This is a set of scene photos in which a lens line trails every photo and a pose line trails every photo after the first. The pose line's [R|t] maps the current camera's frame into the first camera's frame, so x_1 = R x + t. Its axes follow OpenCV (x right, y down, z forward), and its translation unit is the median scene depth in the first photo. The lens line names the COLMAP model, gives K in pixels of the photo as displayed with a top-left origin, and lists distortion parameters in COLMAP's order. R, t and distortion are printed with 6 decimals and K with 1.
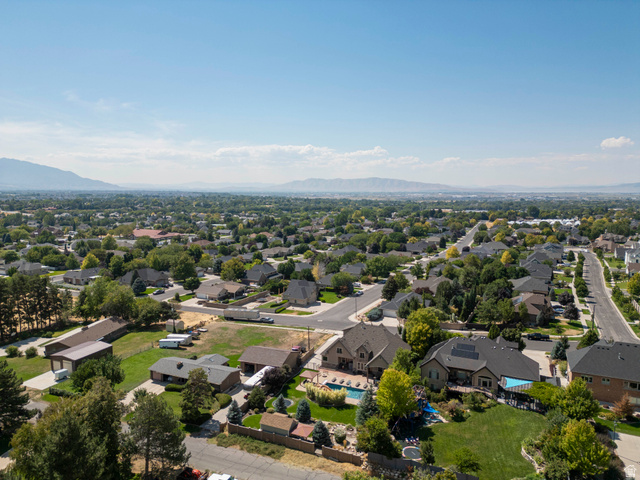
lens RADIAL K [[447.4, 0, 321.9], [0, 447.4, 242.5], [0, 0, 1]] dist [0.065994, -0.058506]
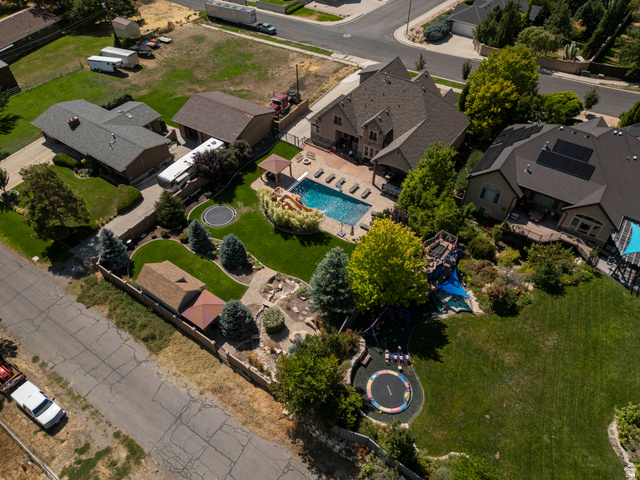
lens RADIAL K [[447.4, 0, 321.7], [0, 447.4, 241.4], [0, 0, 1]] dist [0.065994, -0.058506]
pose [[0.983317, 0.130088, -0.127139, 0.086365], [-0.021378, 0.776758, 0.629436, -0.000781], [0.180639, -0.616217, 0.766581, 0.353175]]
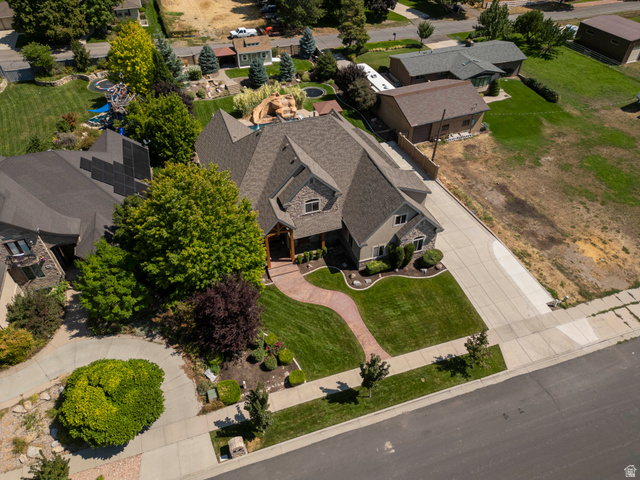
lens RADIAL K [[447.4, 0, 320.0], [0, 447.4, 241.0], [0, 0, 1]] dist [0.065994, -0.058506]
pose [[-0.728491, 0.467340, -0.500893, 0.257953], [-0.076775, 0.670870, 0.737590, -0.020092], [0.680739, 0.575784, -0.452843, 0.975736]]
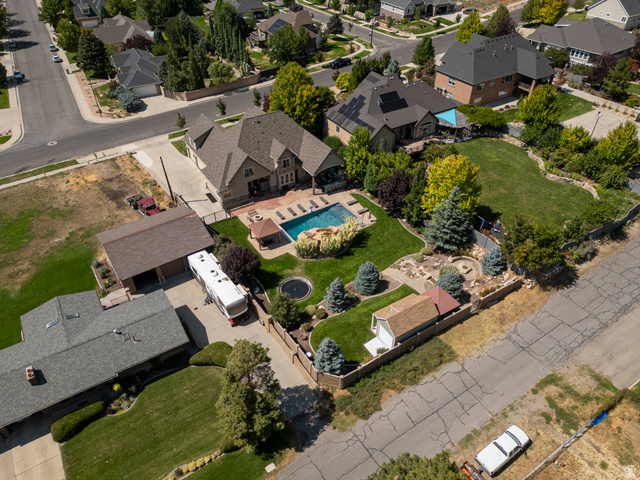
lens RADIAL K [[447.4, 0, 320.8], [0, 447.4, 241.5], [0, 0, 1]] dist [0.065994, -0.058506]
pose [[0.545399, -0.526049, 0.652543, -0.272663], [0.095337, 0.812409, 0.575241, -0.017804], [-0.832737, -0.251524, 0.493239, 0.458571]]
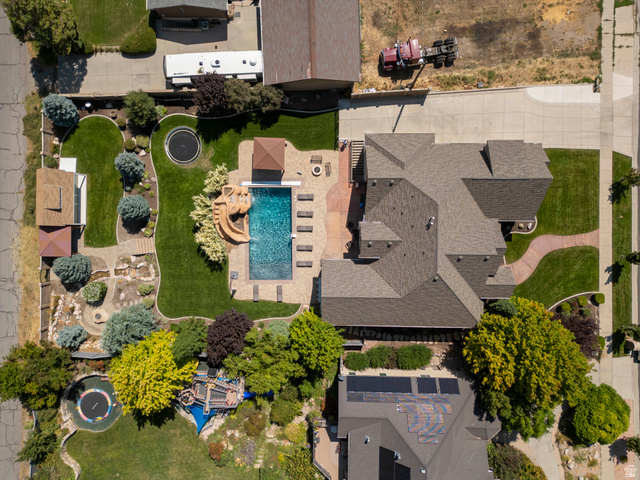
lens RADIAL K [[447.4, 0, 321.4], [0, 447.4, 241.3], [0, 0, 1]] dist [0.065994, -0.058506]
pose [[0.400791, 0.916022, 0.016443, 0.051094], [-0.093890, 0.023214, 0.995312, -0.132812], [0.911346, -0.400455, 0.095309, 0.691079]]
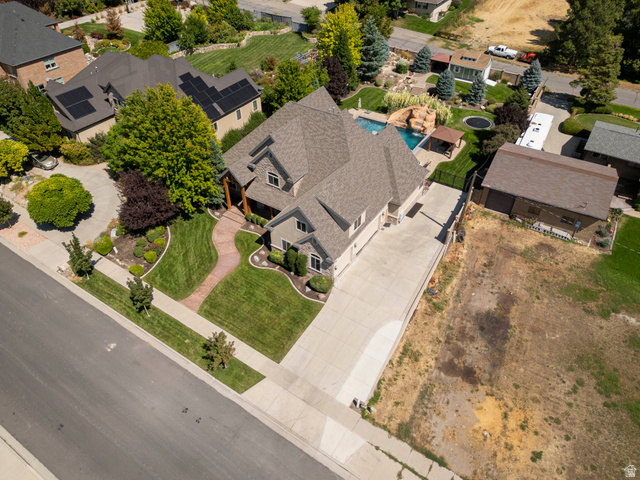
lens RADIAL K [[447.4, 0, 321.8], [0, 447.4, 239.9], [0, 0, 1]] dist [0.065994, -0.058506]
pose [[-0.987883, -0.100267, 0.118461, 0.032656], [0.022283, 0.663745, 0.747627, -0.029734], [-0.153591, 0.741208, -0.653468, 1.061287]]
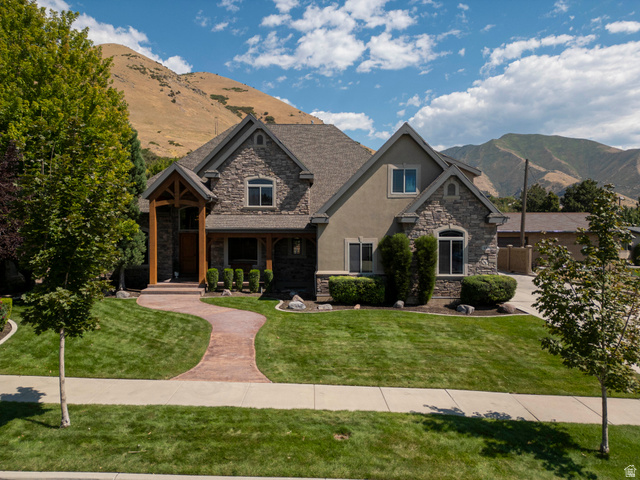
lens RADIAL K [[447.4, 0, 320.8], [0, 447.4, 240.0], [0, 0, 1]] dist [0.065994, -0.058506]
pose [[-0.906369, 0.004458, -0.422462, 0.157270], [-0.054370, 0.990399, 0.127099, 0.171253], [0.418973, 0.138168, -0.897425, 0.989062]]
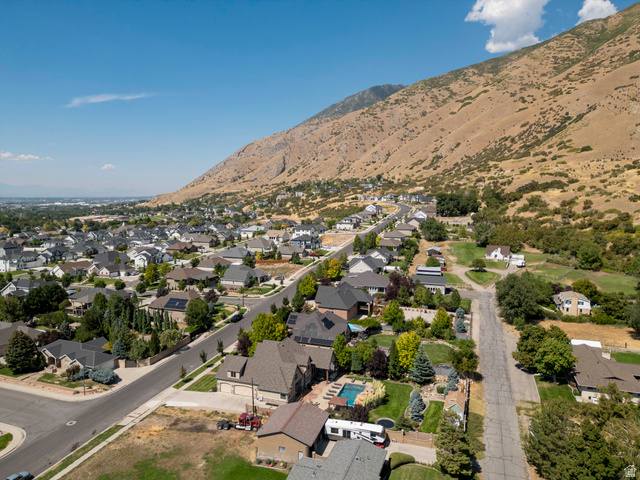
lens RADIAL K [[447.4, 0, 321.2], [0, 447.4, 244.4], [0, 0, 1]] dist [0.065994, -0.058506]
pose [[-0.086197, -0.108667, 0.990334, -0.633018], [0.112275, 0.986642, 0.118034, -0.090668], [-0.989932, 0.121363, -0.072845, 0.758058]]
